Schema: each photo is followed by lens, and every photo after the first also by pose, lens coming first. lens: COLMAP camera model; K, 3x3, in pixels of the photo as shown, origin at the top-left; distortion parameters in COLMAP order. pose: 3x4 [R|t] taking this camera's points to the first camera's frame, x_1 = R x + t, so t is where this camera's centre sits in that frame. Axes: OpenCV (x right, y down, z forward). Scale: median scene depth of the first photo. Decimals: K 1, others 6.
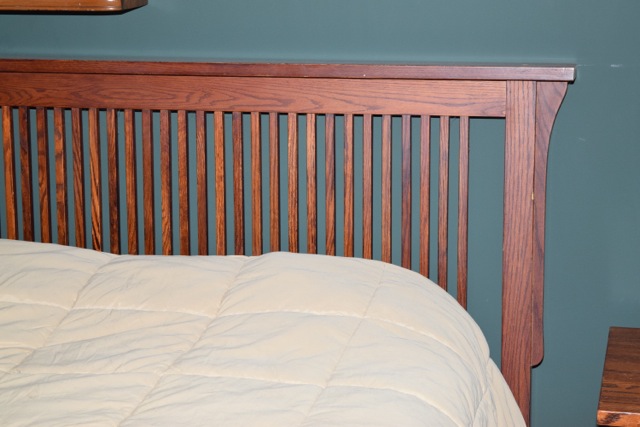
lens RADIAL K [[1483.8, 0, 319.3], [0, 1483.8, 212.2], [0, 0, 1]] dist [0.030565, 0.000000]
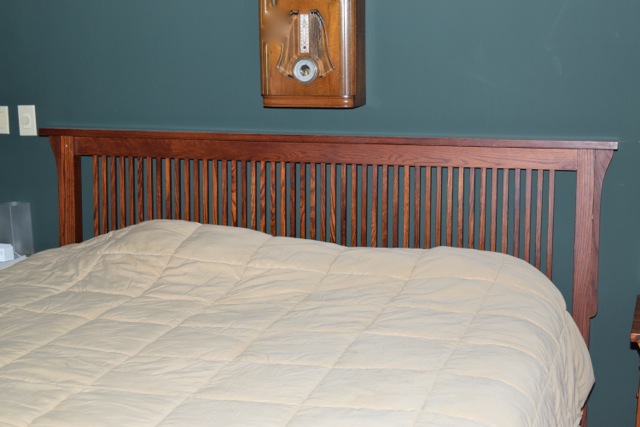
lens RADIAL K [[1055.3, 0, 301.0], [0, 1055.3, 217.4], [0, 0, 1]] dist [-0.038000, 0.000000]
pose [[0.993721, 0.017405, -0.110526, -0.054974], [-0.021942, 0.998960, -0.039964, 0.045136], [0.109715, 0.042138, 0.993069, -0.236397]]
